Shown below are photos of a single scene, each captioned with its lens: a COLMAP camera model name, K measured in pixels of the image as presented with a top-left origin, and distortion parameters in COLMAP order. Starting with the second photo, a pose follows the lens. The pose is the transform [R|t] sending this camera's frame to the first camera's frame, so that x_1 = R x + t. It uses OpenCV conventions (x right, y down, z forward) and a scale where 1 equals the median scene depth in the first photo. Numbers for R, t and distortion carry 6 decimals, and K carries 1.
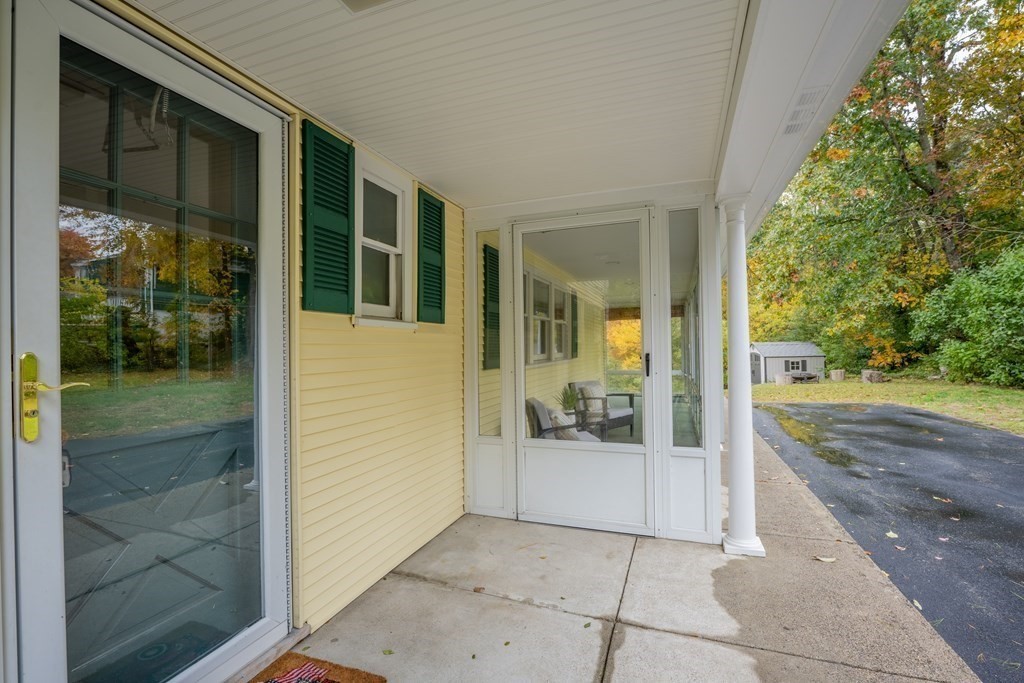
lens RADIAL K [[475.1, 0, 512.4], [0, 475.1, 336.7], [0, 0, 1]] dist [-0.019876, 0.000178]
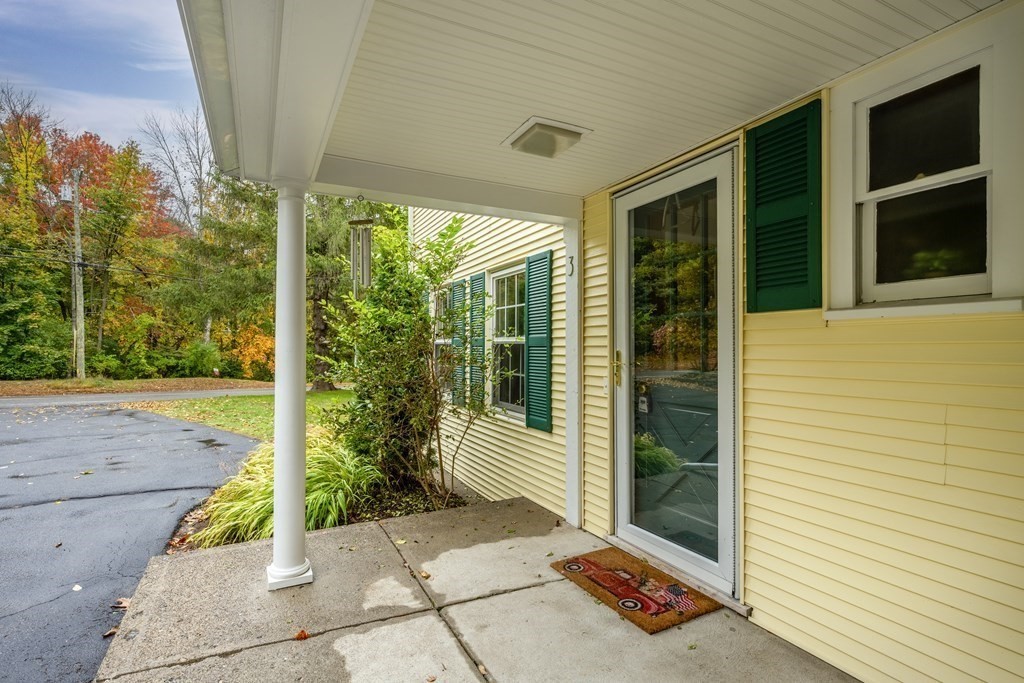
lens RADIAL K [[498.8, 0, 511.4], [0, 498.8, 345.2], [0, 0, 1]] dist [0.000106, 0.000118]
pose [[-0.695747, 0.001851, -0.718285, 0.738503], [0.015072, 0.999814, -0.012023, 0.023735], [0.718129, -0.019191, -0.695646, 1.401831]]
